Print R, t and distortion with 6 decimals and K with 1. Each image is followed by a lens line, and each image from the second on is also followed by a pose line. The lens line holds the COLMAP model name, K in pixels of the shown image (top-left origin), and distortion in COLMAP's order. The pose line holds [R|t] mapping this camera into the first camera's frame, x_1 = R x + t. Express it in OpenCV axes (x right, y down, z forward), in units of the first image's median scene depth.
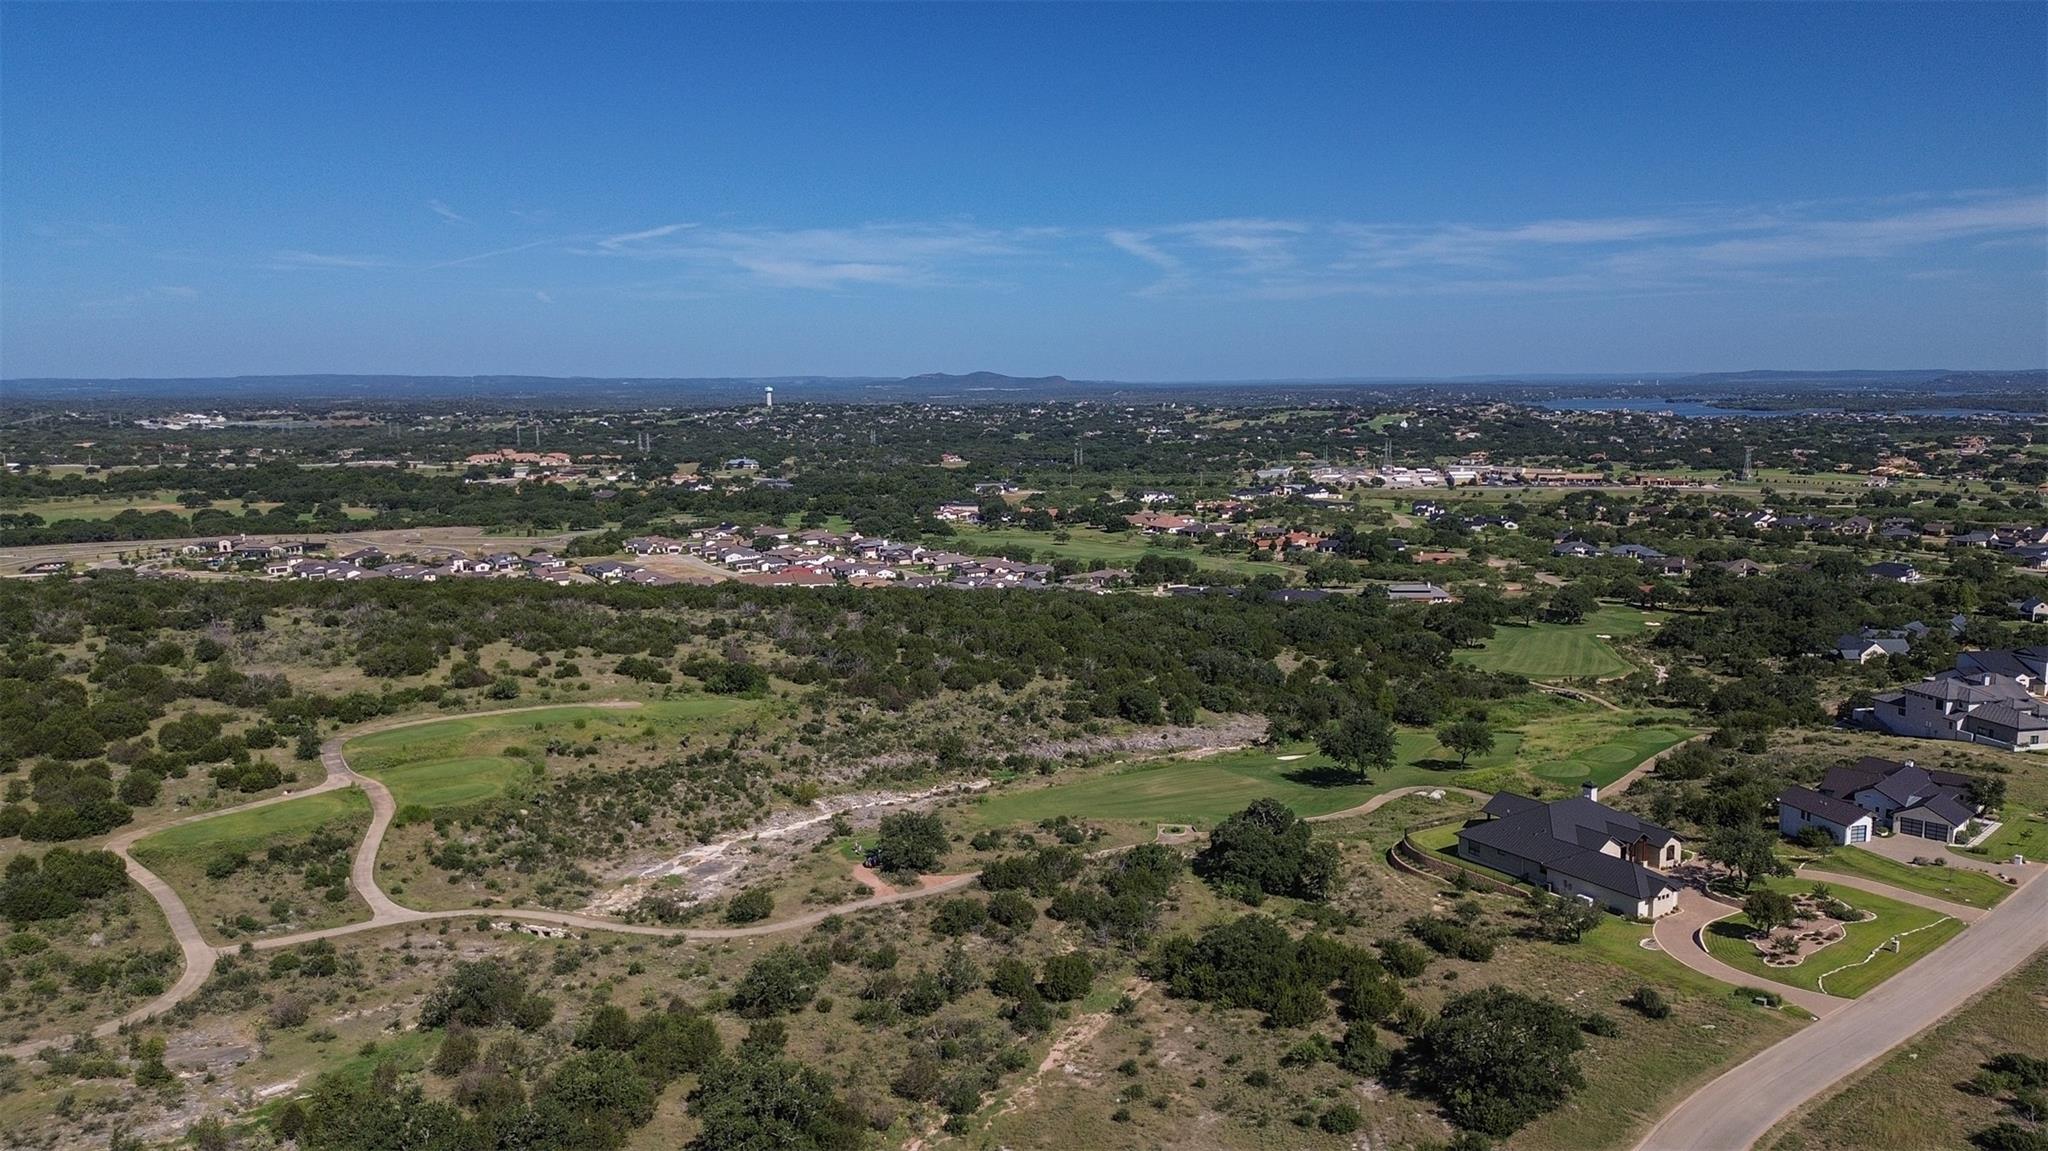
lens RADIAL K [[1446.7, 0, 1024.0], [0, 1446.7, 575.5], [0, 0, 1]] dist [0.078627, -0.091396]
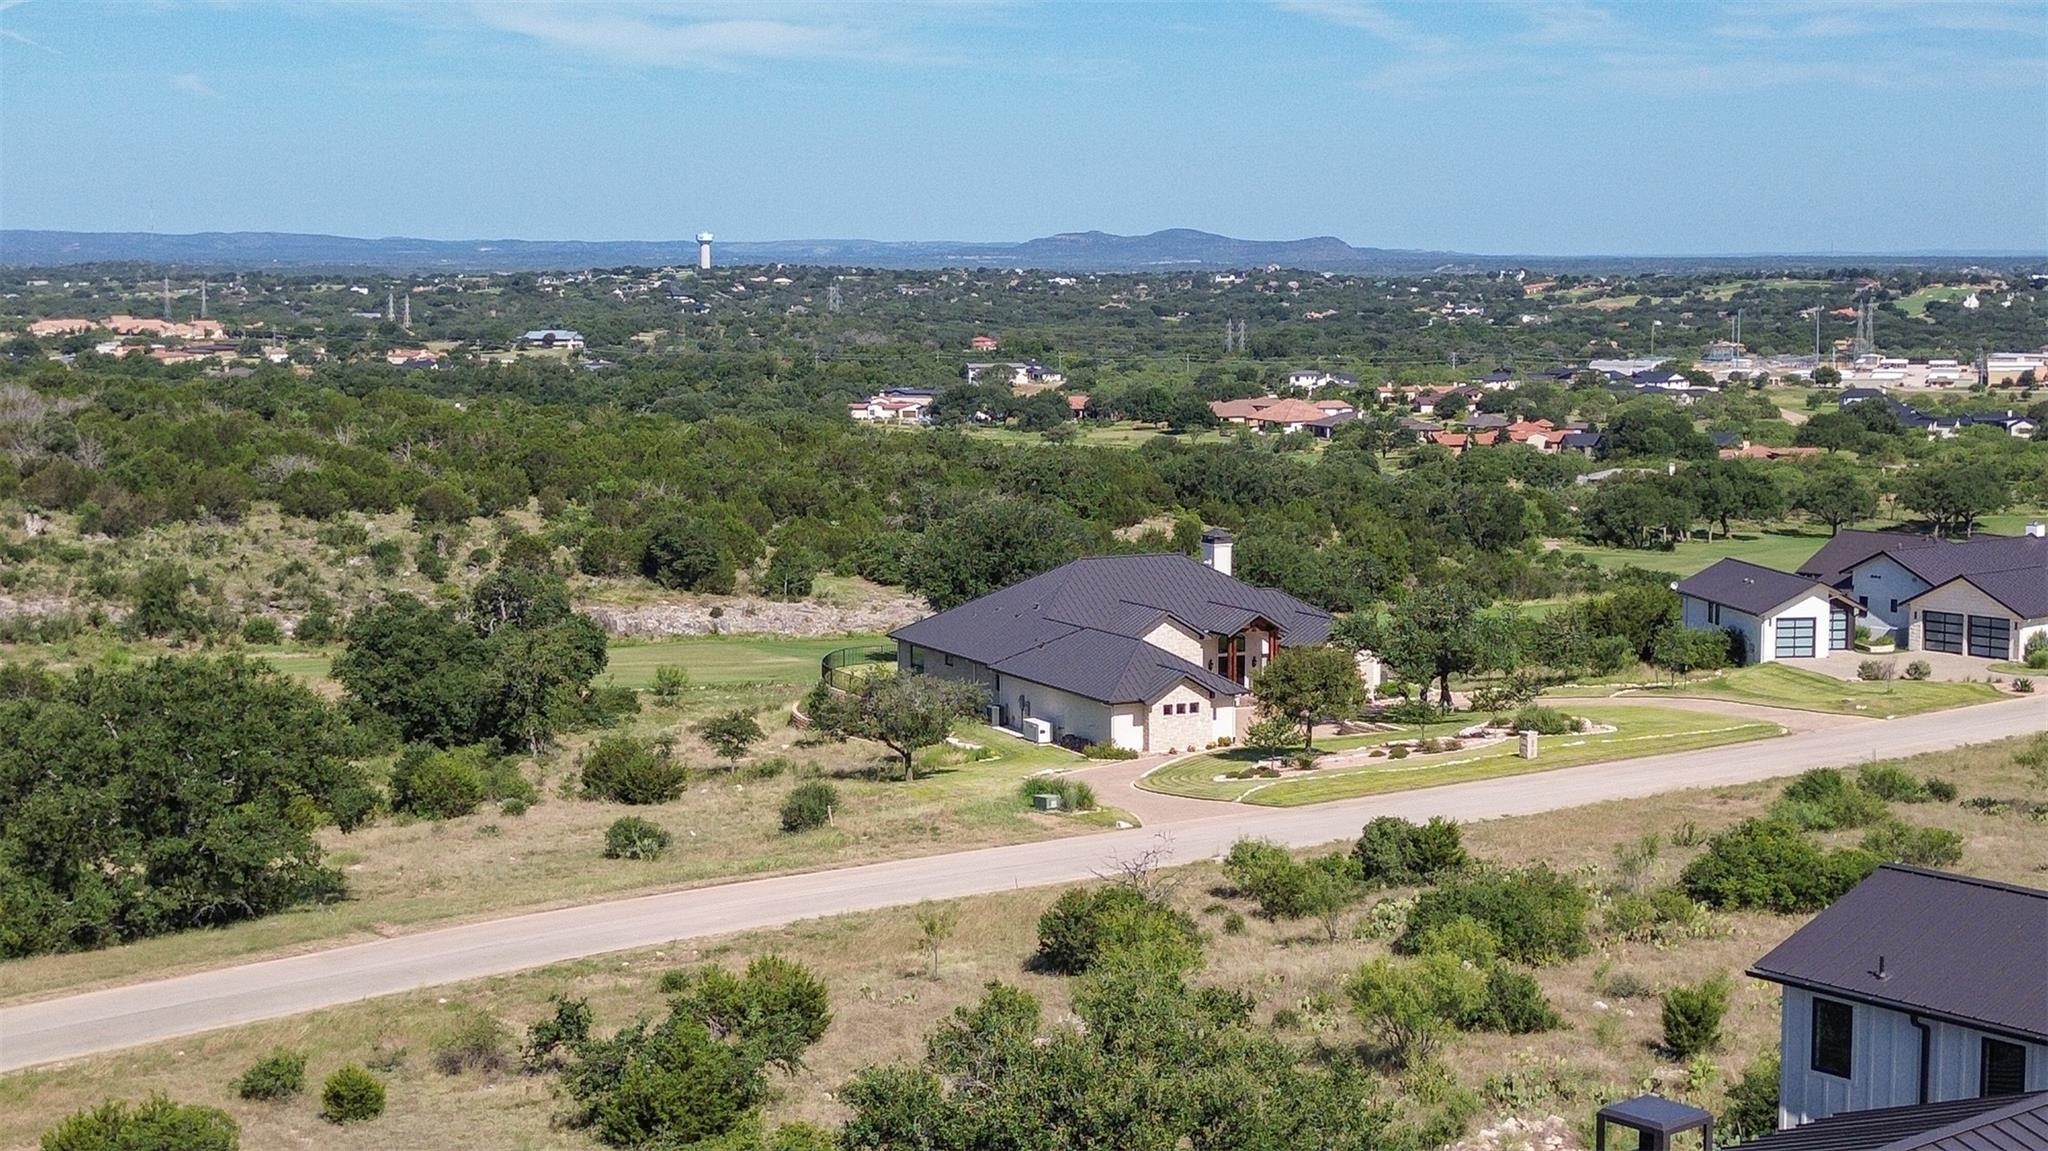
lens RADIAL K [[2888.4, 0, 1022.1], [0, 2888.4, 569.2], [0, 0, 1]] dist [0.183175, -0.571399]
pose [[0.996181, 0.016897, -0.085660, 0.122667], [-0.019063, 0.999517, -0.024526, 0.053388], [0.085204, 0.026065, 0.996023, 0.041585]]
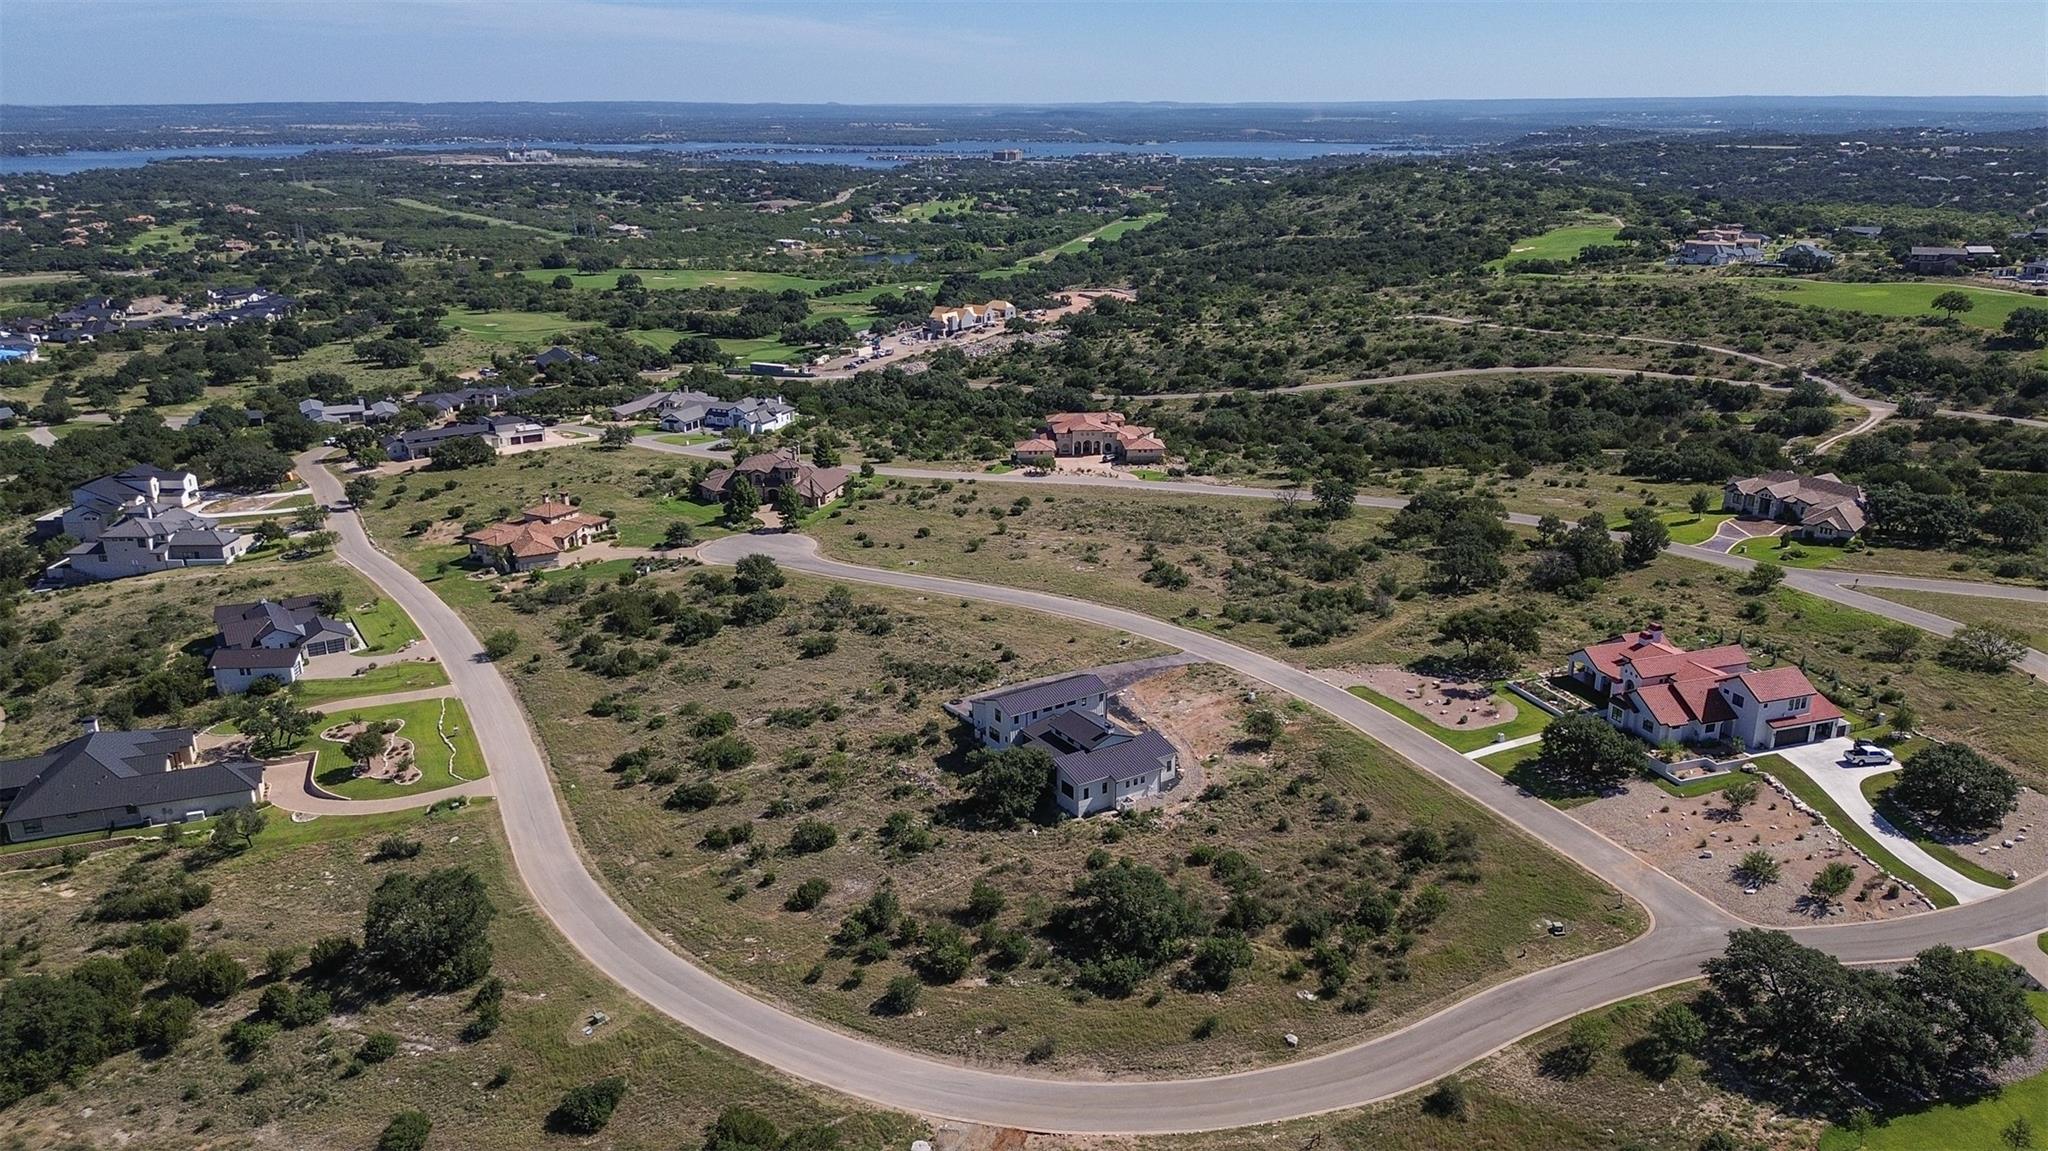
lens RADIAL K [[1452.1, 0, 1022.7], [0, 1452.1, 572.2], [0, 0, 1]] dist [0.069058, -0.075876]
pose [[0.198941, -0.292011, 0.935496, -0.123325], [0.133765, 0.953733, 0.269258, -0.042780], [-0.970840, 0.071570, 0.228797, 0.041097]]
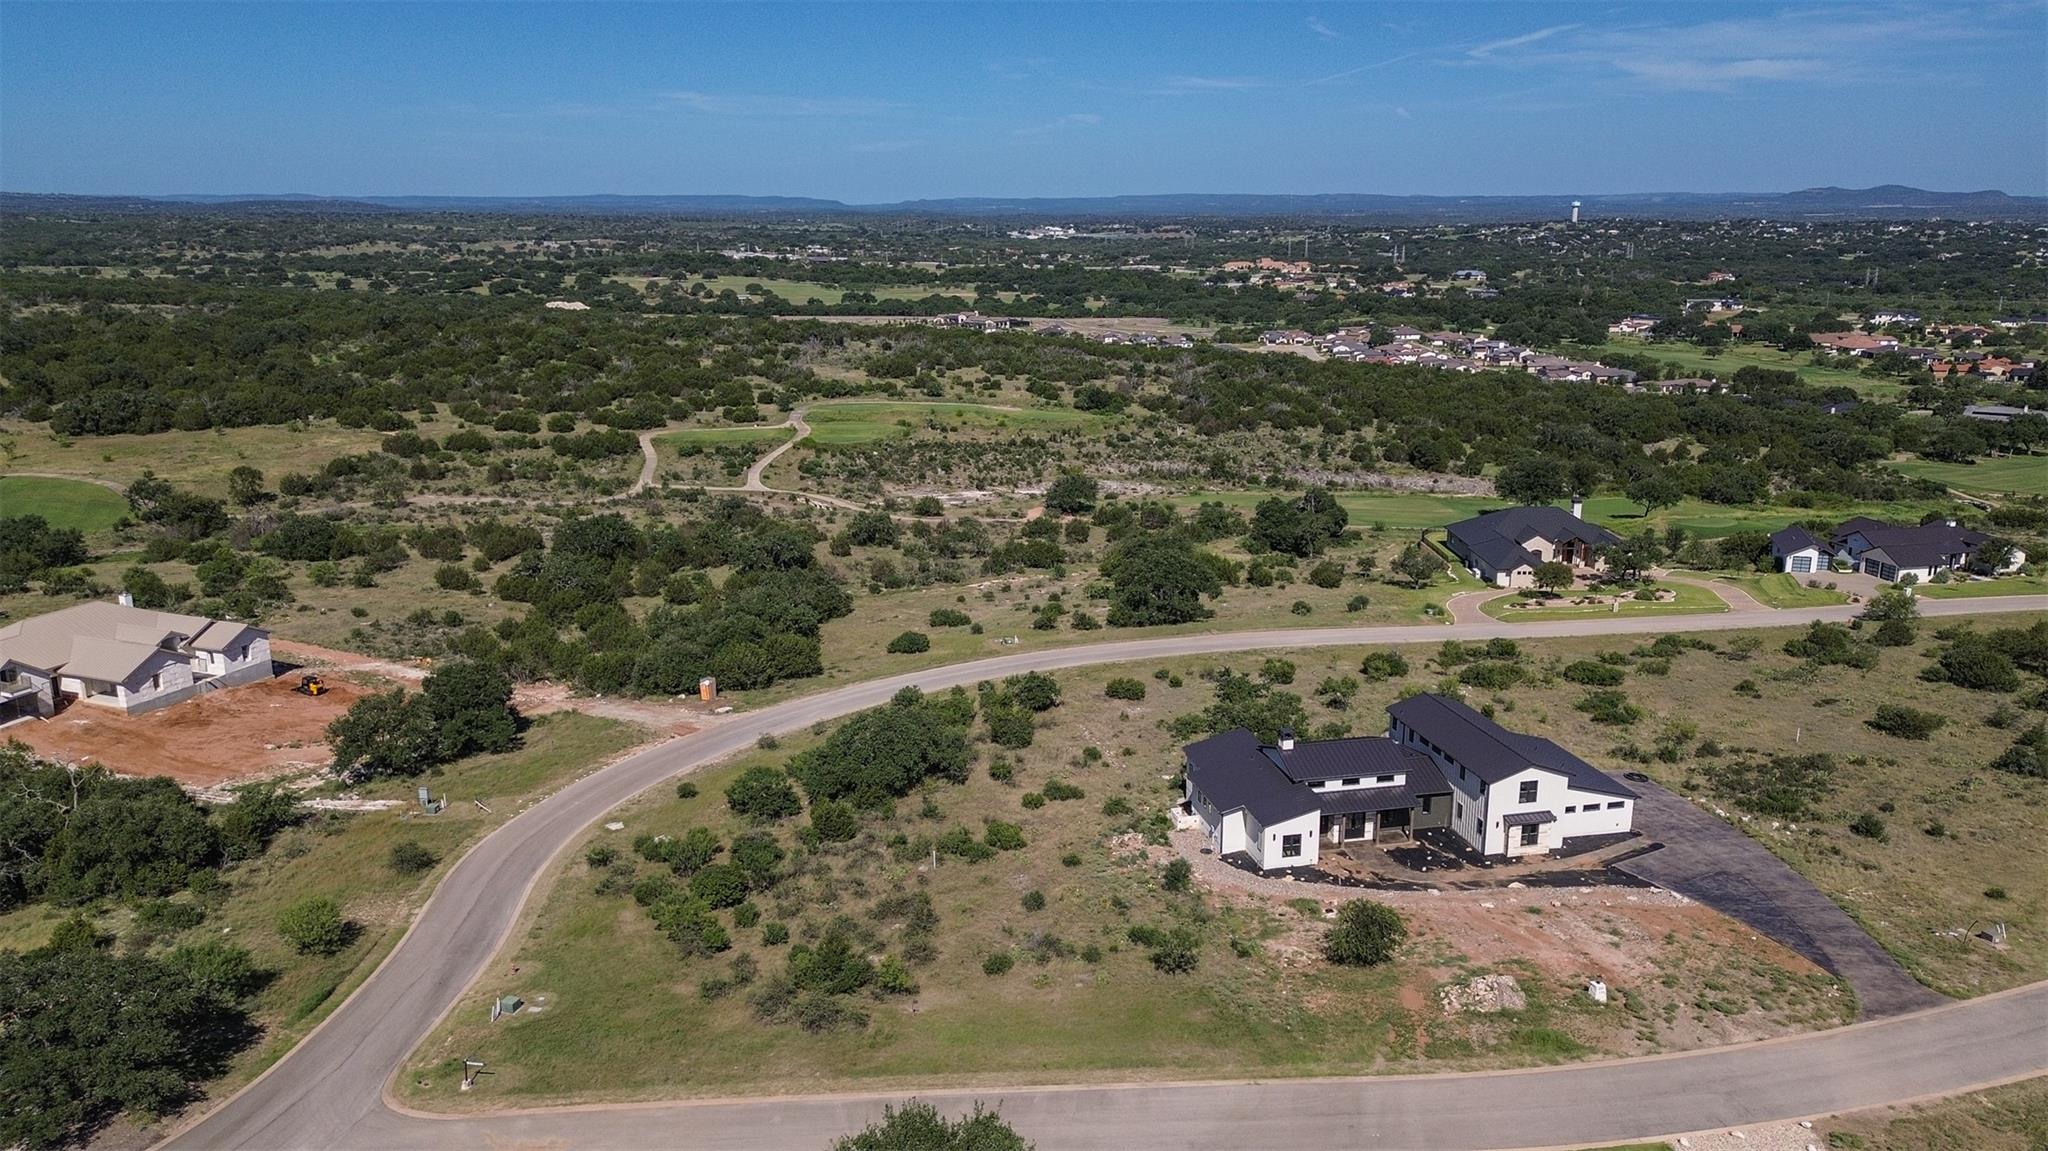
lens RADIAL K [[1446.7, 0, 1024.0], [0, 1446.7, 575.5], [0, 0, 1]] dist [0.078627, -0.091396]
pose [[0.850926, 0.135943, -0.507391, 0.185620], [-0.074772, 0.987443, 0.139163, 0.022478], [0.519937, -0.080479, 0.850405, -0.065410]]
